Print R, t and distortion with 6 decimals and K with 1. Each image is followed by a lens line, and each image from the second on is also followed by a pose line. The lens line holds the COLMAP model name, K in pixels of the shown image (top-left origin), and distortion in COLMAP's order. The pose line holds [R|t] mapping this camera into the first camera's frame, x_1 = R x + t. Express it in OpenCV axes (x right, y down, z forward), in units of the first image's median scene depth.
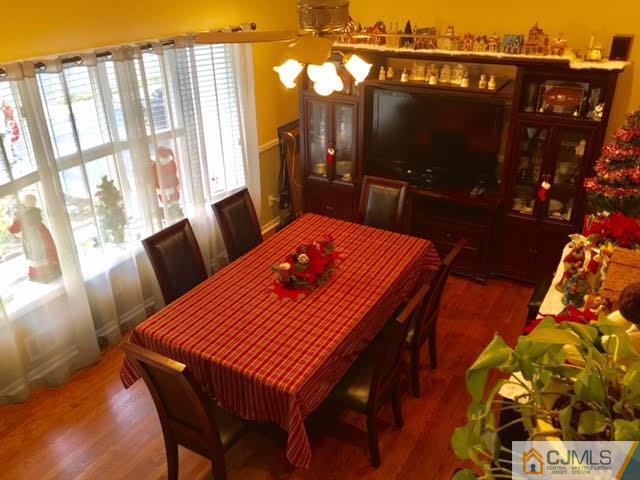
lens RADIAL K [[549.4, 0, 322.5], [0, 549.4, 237.6], [0, 0, 1]] dist [0.082849, -0.120450]
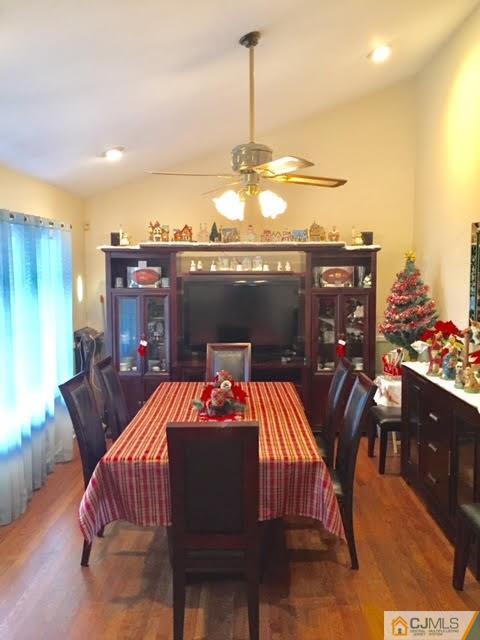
lens RADIAL K [[549.4, 0, 240.0], [0, 549.4, 320.0], [0, 0, 1]] dist [0.082849, -0.120450]
pose [[0.868022, -0.033245, 0.495412, -0.428326], [0.215063, 0.924479, -0.314779, 0.210329], [-0.447533, 0.379780, 0.809618, 0.094175]]
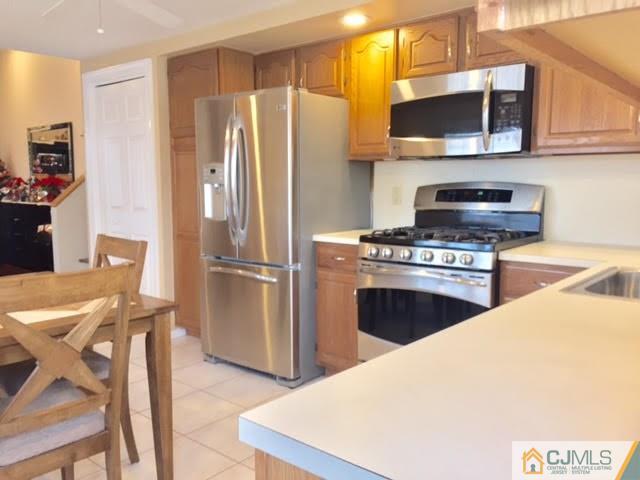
lens RADIAL K [[549.4, 0, 322.5], [0, 549.4, 237.6], [0, 0, 1]] dist [0.082849, -0.120450]
pose [[0.173122, -0.089745, 0.980803, -1.400518], [0.437271, 0.899315, 0.005106, 0.641100], [-0.882509, 0.427993, 0.194934, -0.521182]]
